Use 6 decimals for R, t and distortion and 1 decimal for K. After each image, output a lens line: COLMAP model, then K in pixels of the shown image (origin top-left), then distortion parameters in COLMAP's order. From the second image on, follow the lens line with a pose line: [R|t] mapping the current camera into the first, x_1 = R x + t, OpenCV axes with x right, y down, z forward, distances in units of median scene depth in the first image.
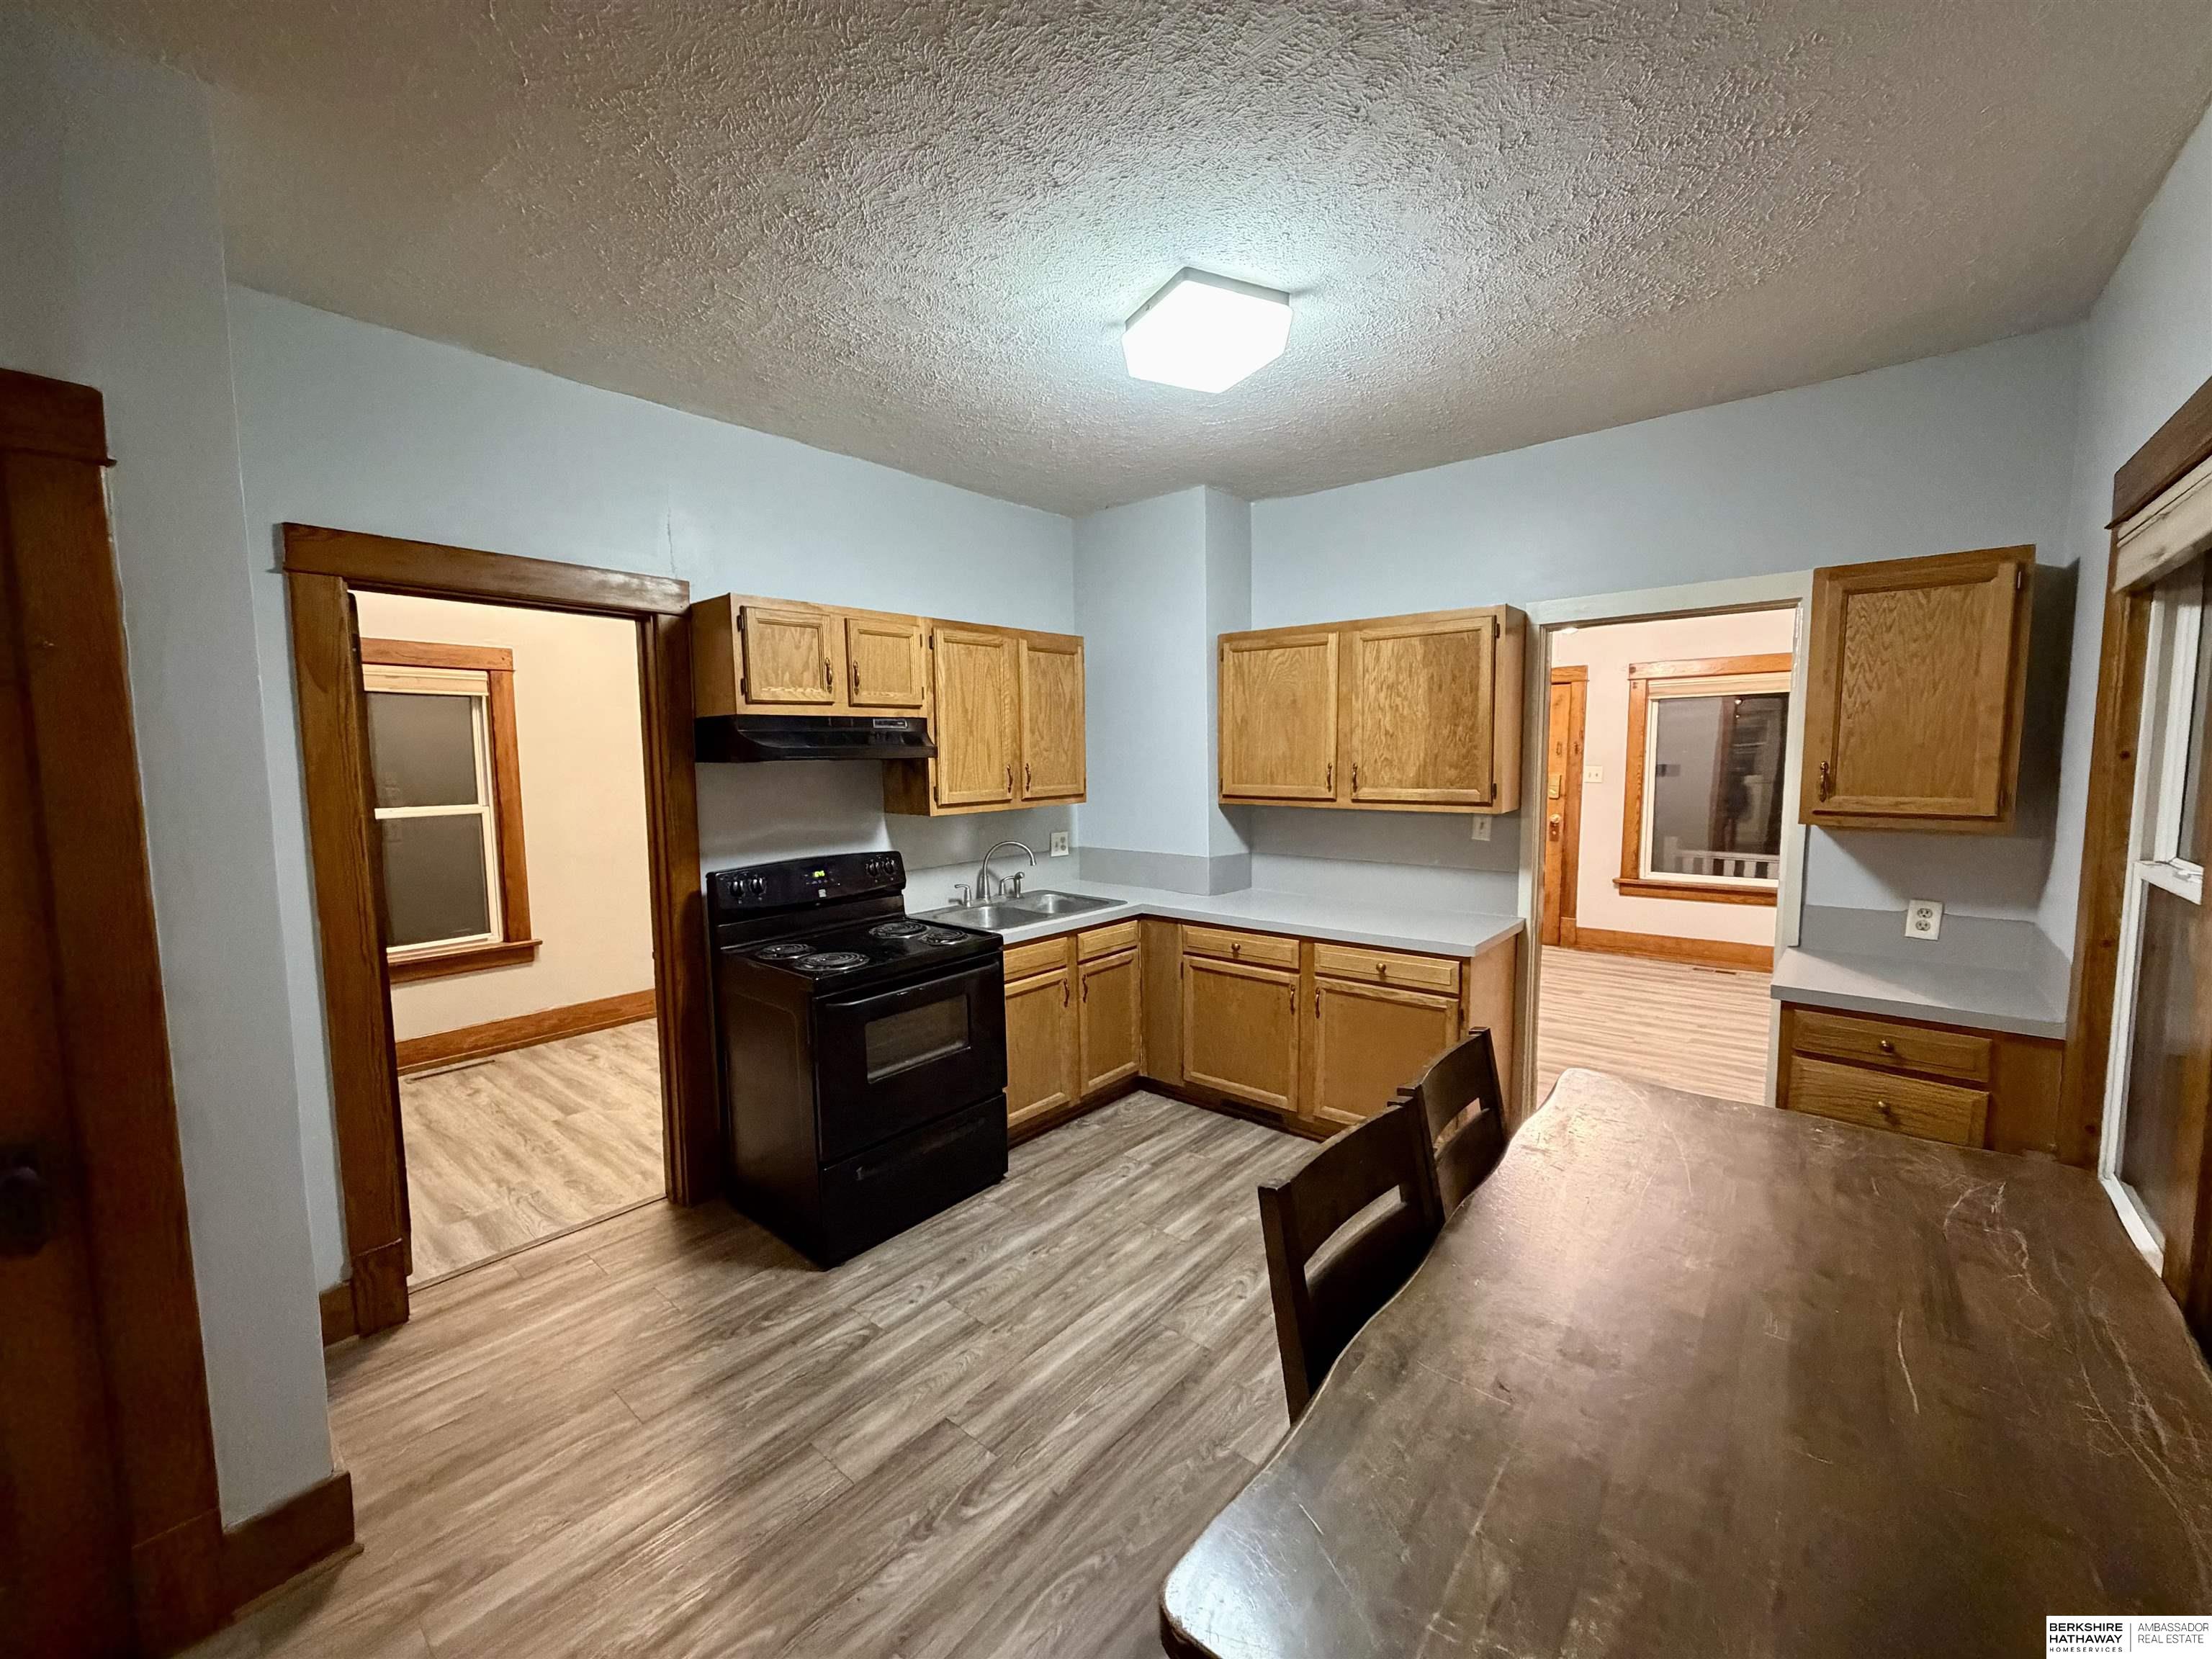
lens RADIAL K [[882.9, 0, 1098.0], [0, 882.9, 826.6], [0, 0, 1]] dist [0.000316, 0.000040]
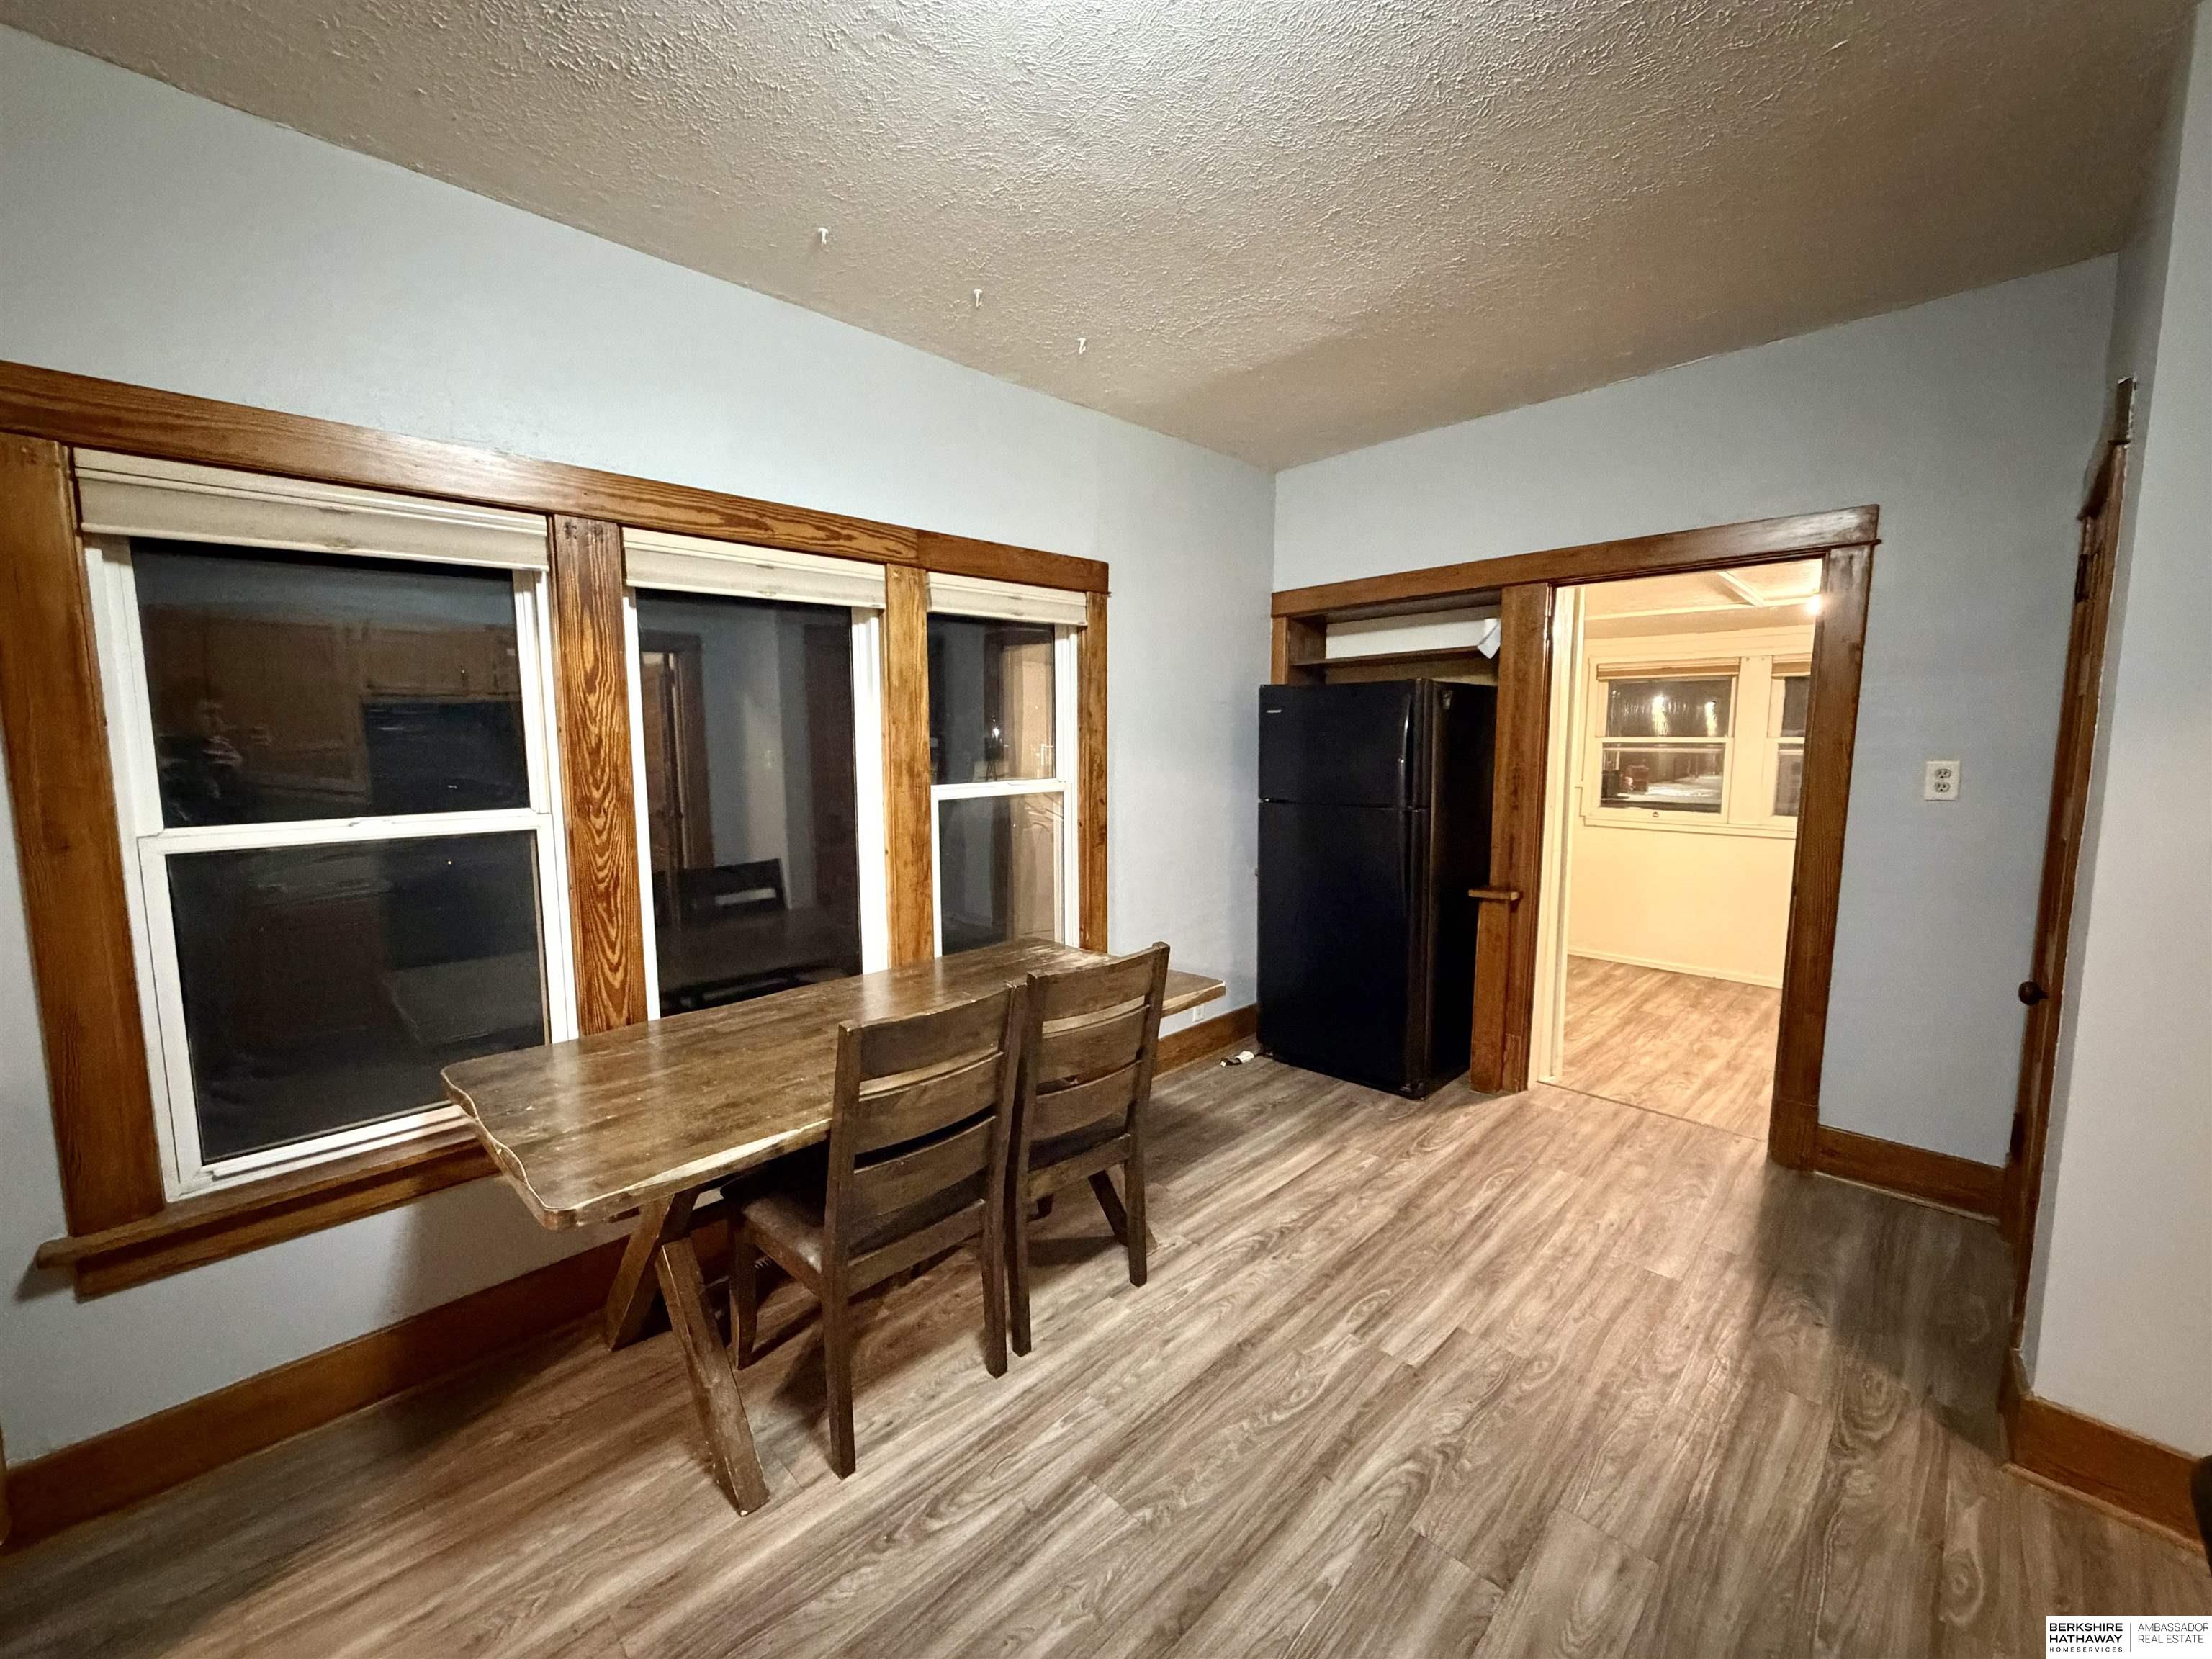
lens RADIAL K [[882.9, 0, 1098.0], [0, 882.9, 826.6], [0, 0, 1]] dist [0.000316, 0.000040]
pose [[-0.996794, 0.008327, 0.079571, 0.068528], [0.023727, 0.980592, 0.194618, -0.073909], [-0.076406, 0.195882, -0.977646, 1.052186]]
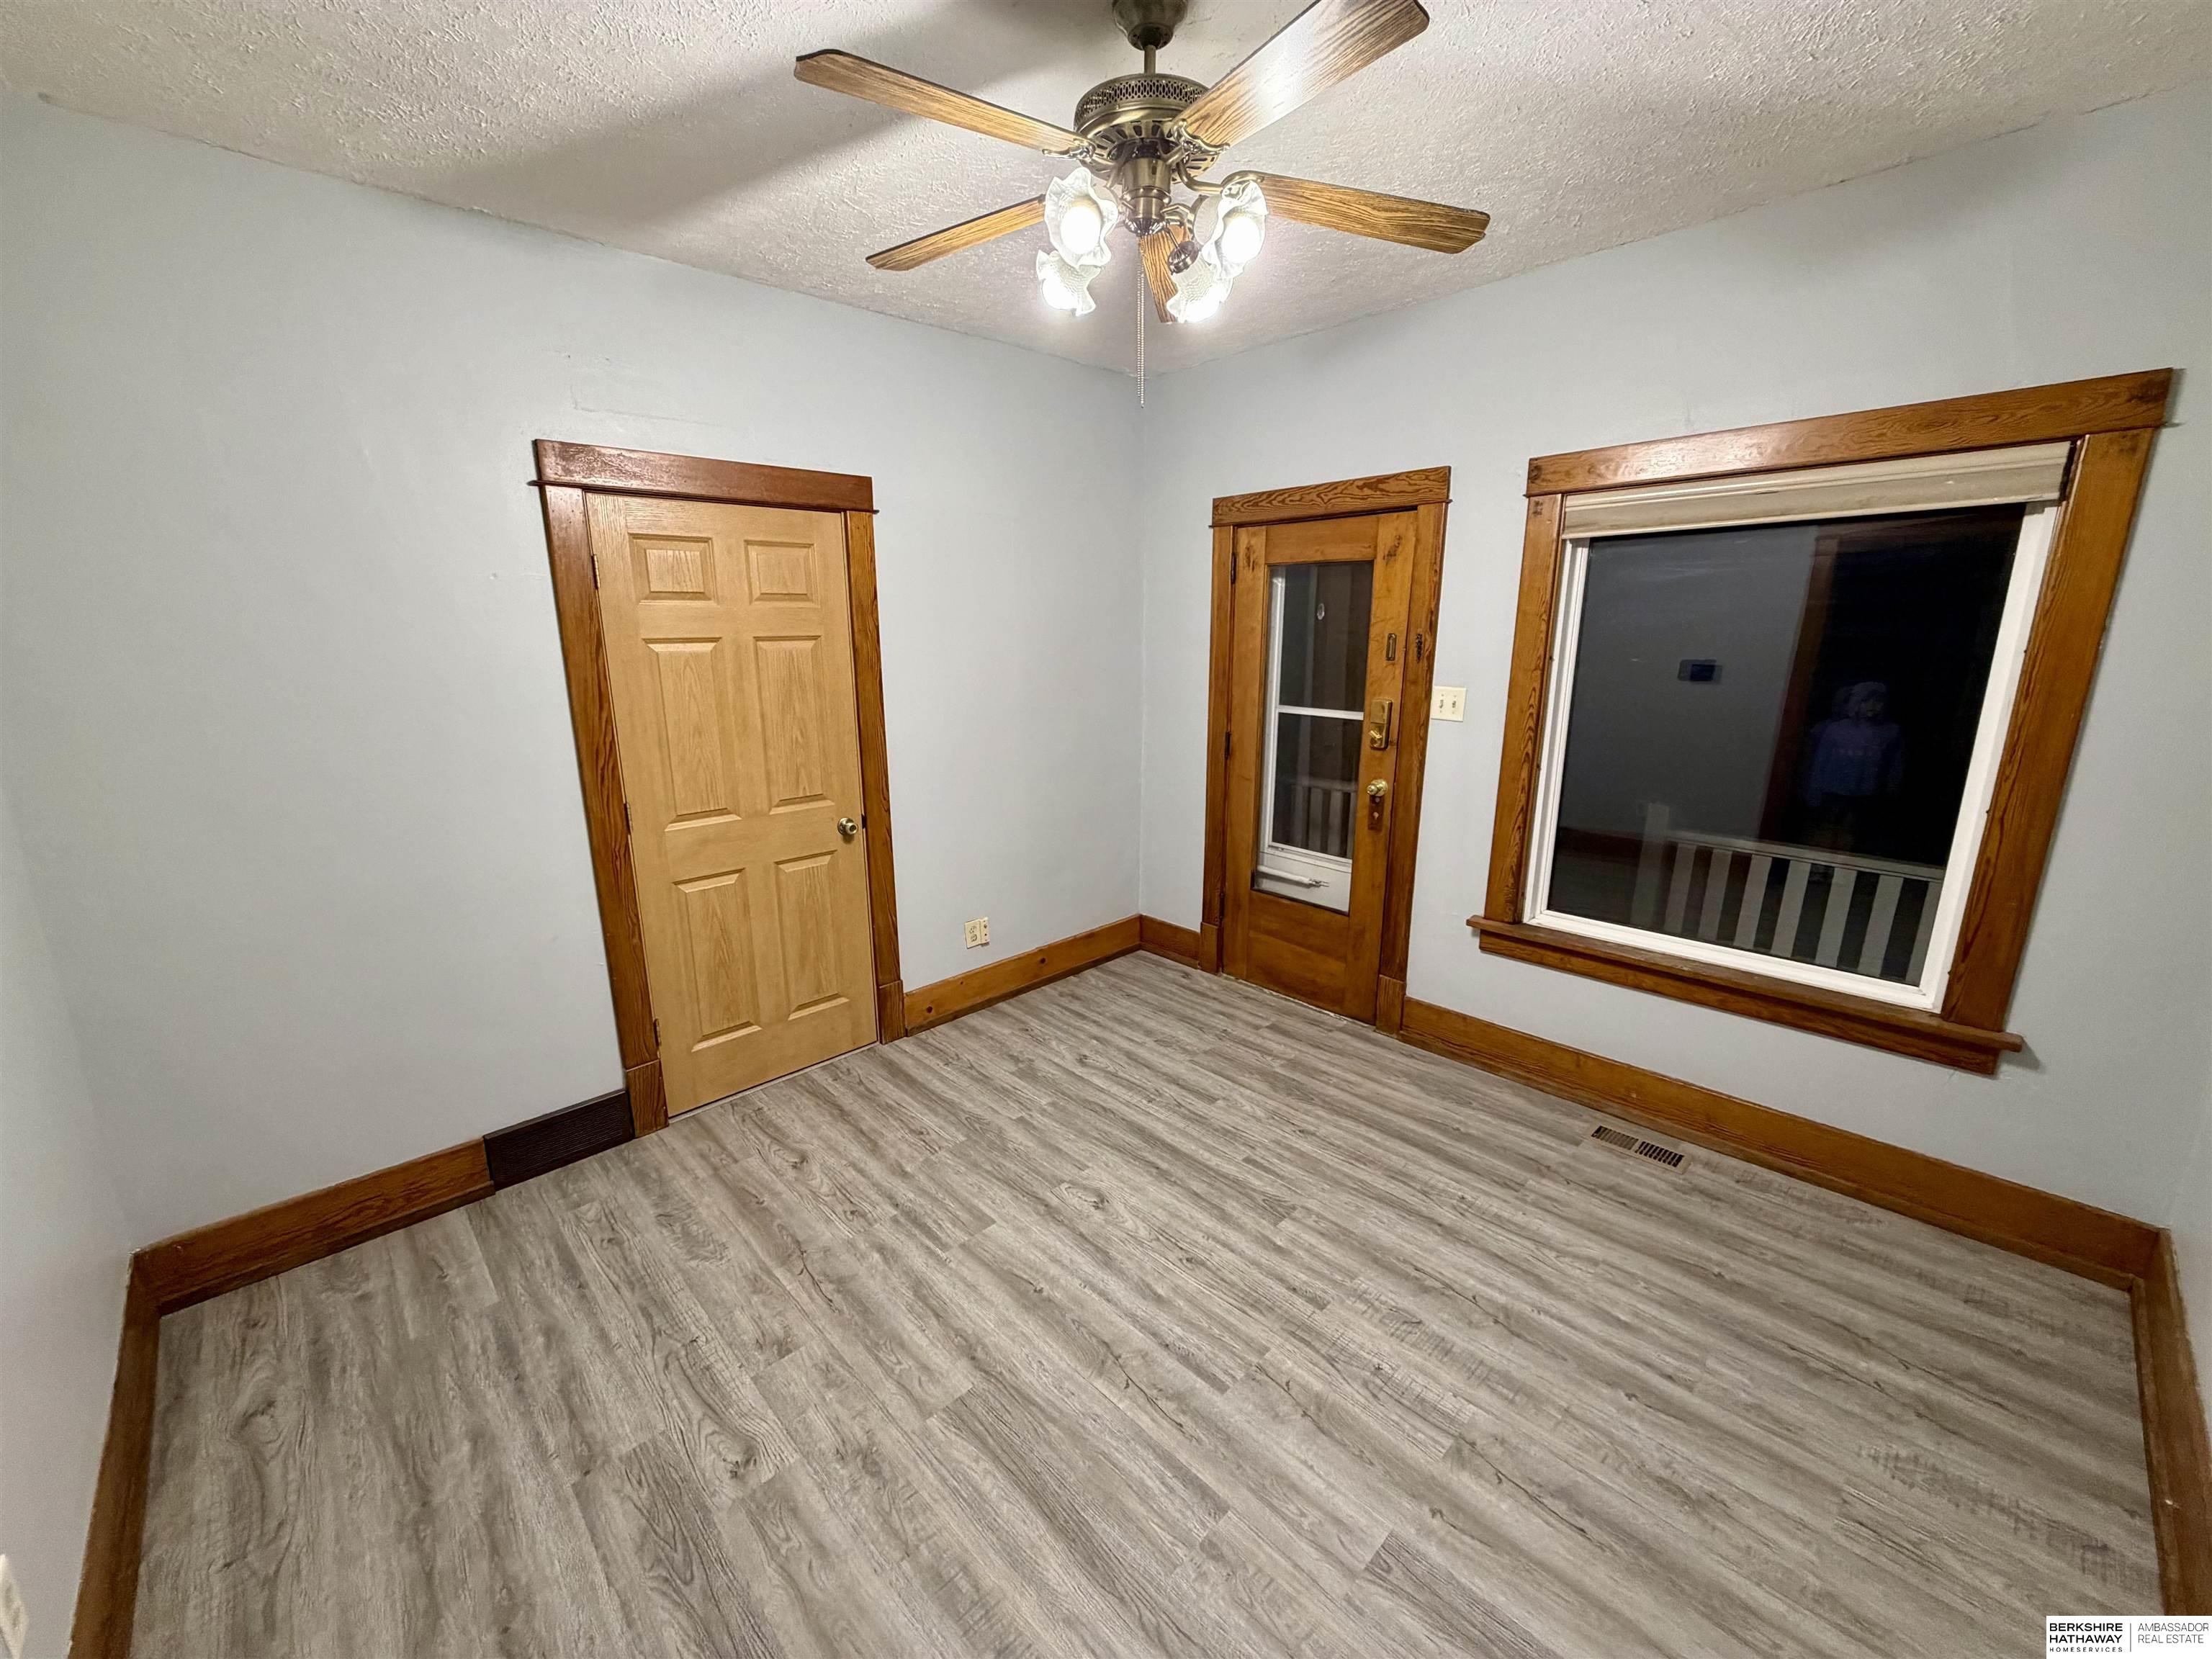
lens RADIAL K [[882.9, 0, 1098.0], [0, 882.9, 826.6], [0, 0, 1]] dist [0.000316, 0.000040]
pose [[0.993916, 0.023497, -0.107605, 0.840879], [-0.007020, 0.988508, 0.151008, -0.127763], [0.109917, -0.149334, 0.982659, 0.980081]]
